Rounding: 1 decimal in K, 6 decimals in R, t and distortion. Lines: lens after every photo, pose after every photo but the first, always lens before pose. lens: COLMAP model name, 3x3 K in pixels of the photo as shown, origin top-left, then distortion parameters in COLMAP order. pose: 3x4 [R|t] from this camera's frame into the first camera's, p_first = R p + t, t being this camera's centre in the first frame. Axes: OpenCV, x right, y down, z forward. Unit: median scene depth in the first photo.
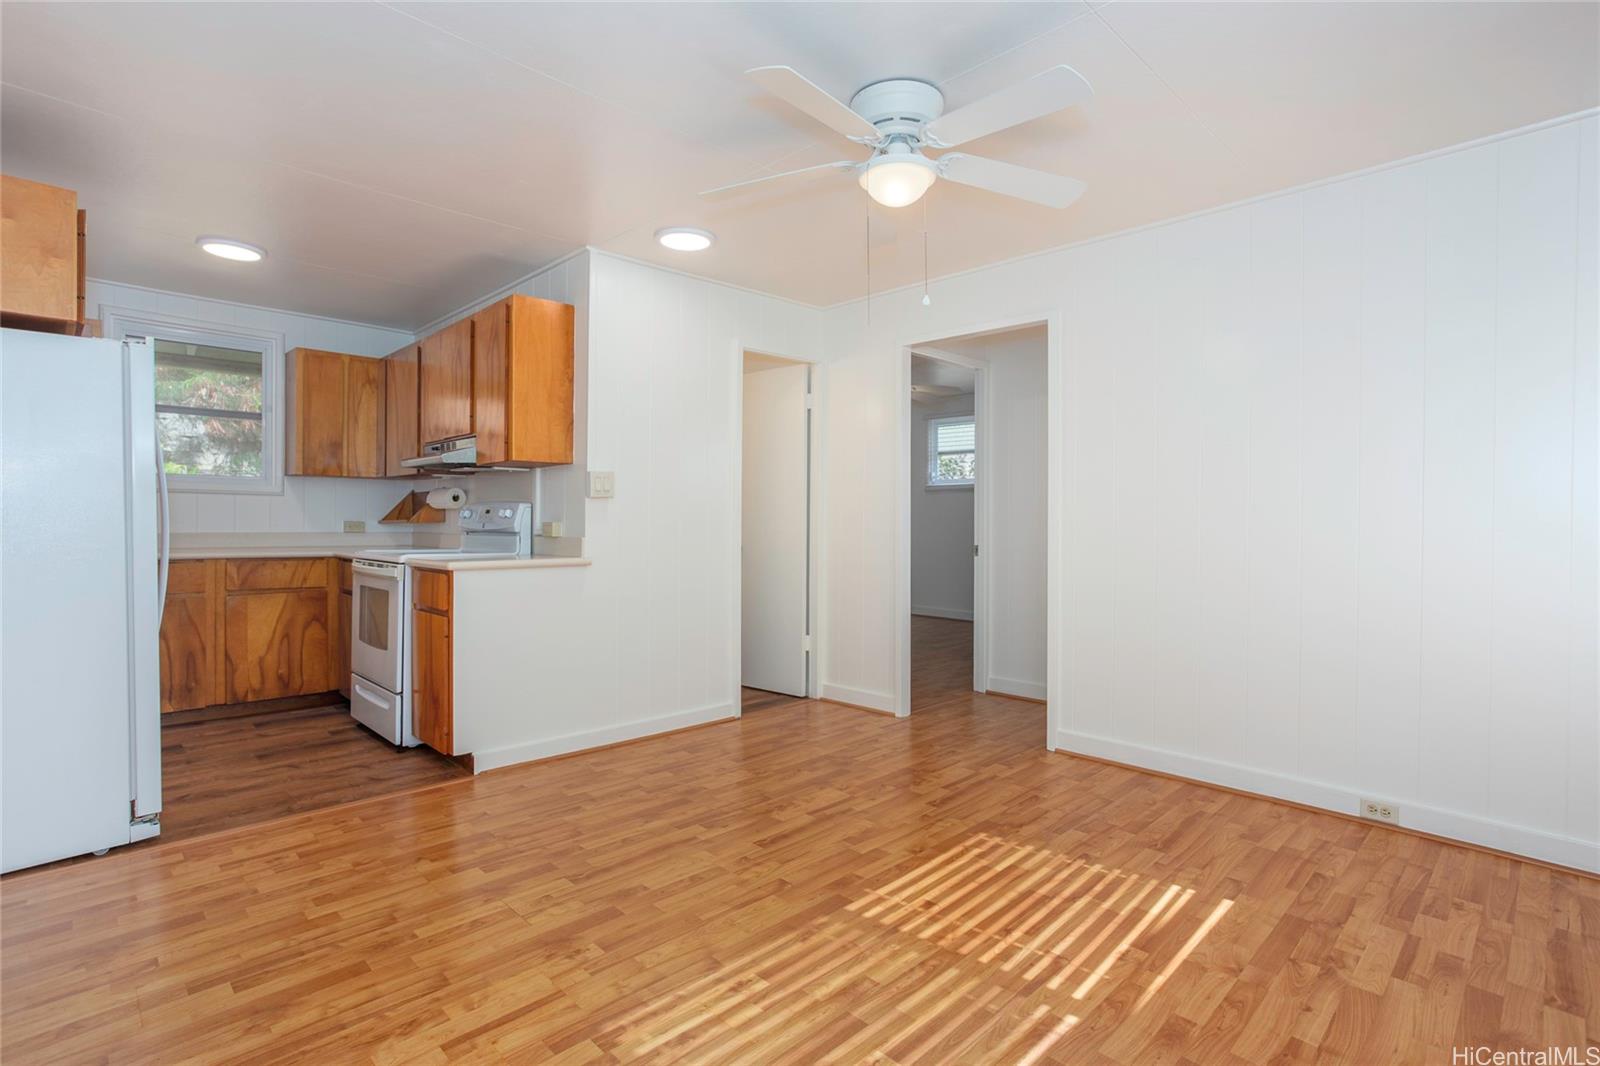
lens RADIAL K [[775.5, 0, 800.0], [0, 775.5, 533.0], [0, 0, 1]] dist [-0.036004, 0.035719]
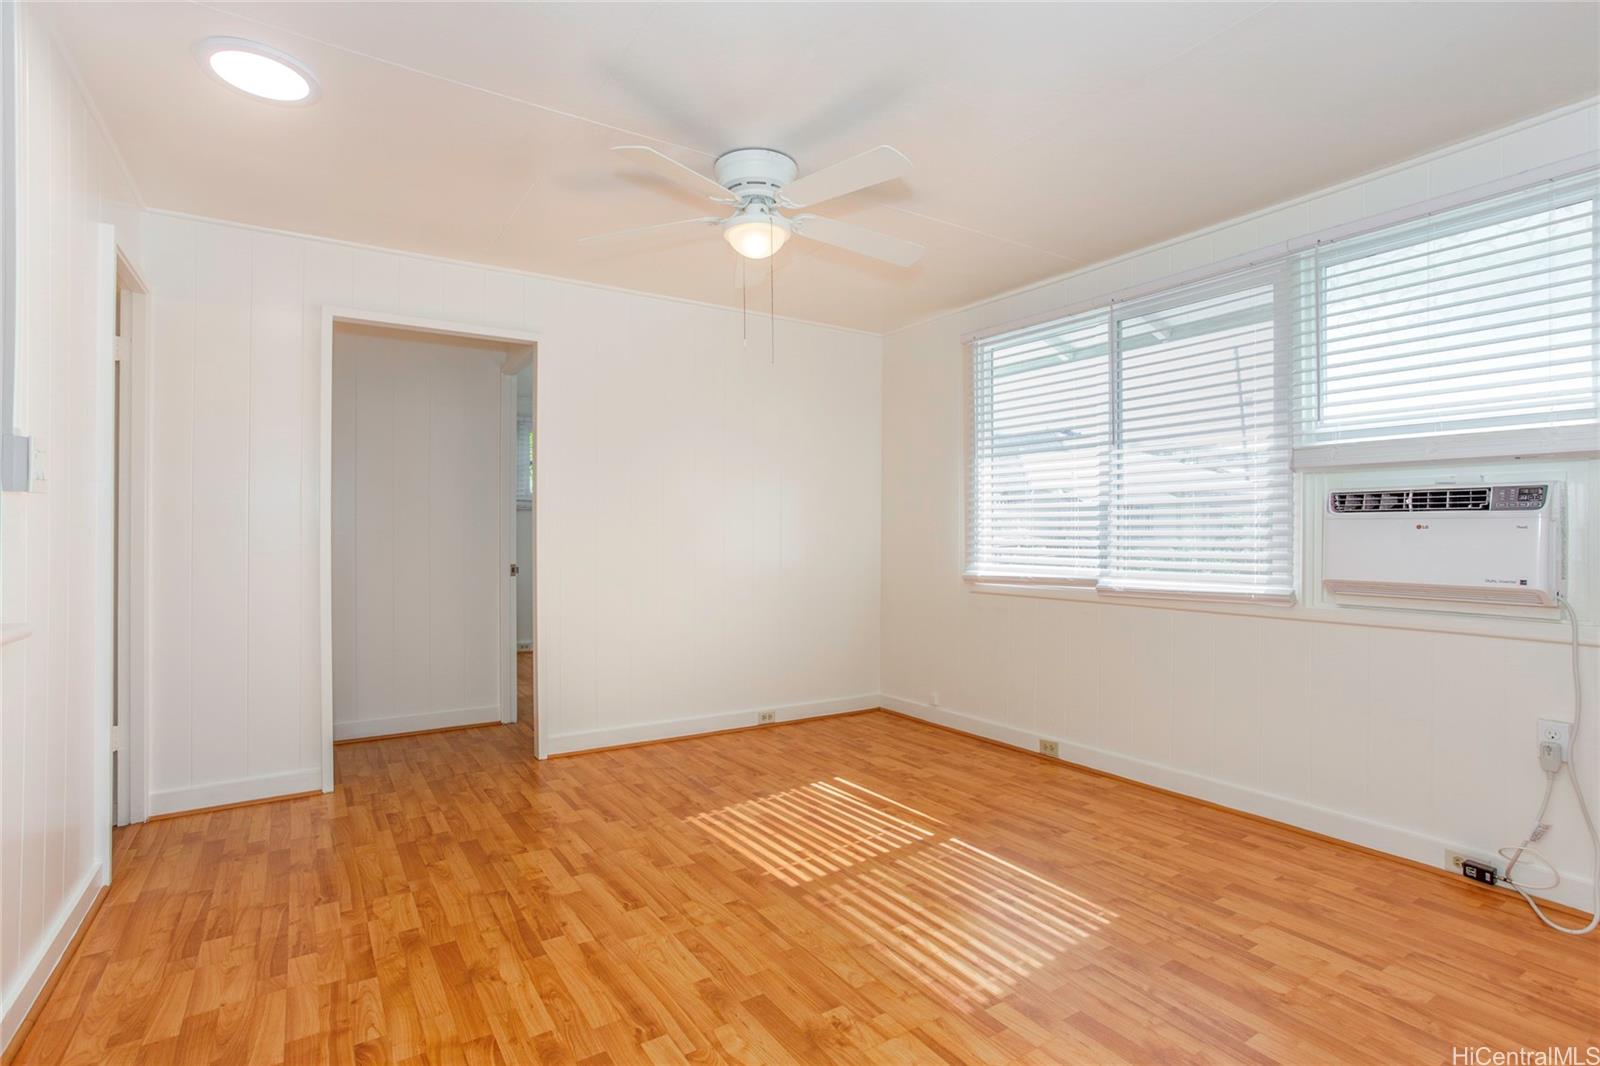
lens RADIAL K [[775.5, 0, 800.0], [0, 775.5, 533.0], [0, 0, 1]] dist [-0.036004, 0.035719]
pose [[0.199410, 0.007713, 0.979886, -0.409579], [0.014934, 0.999829, -0.010909, -0.002317], [-0.979802, 0.016809, 0.199260, 0.302313]]
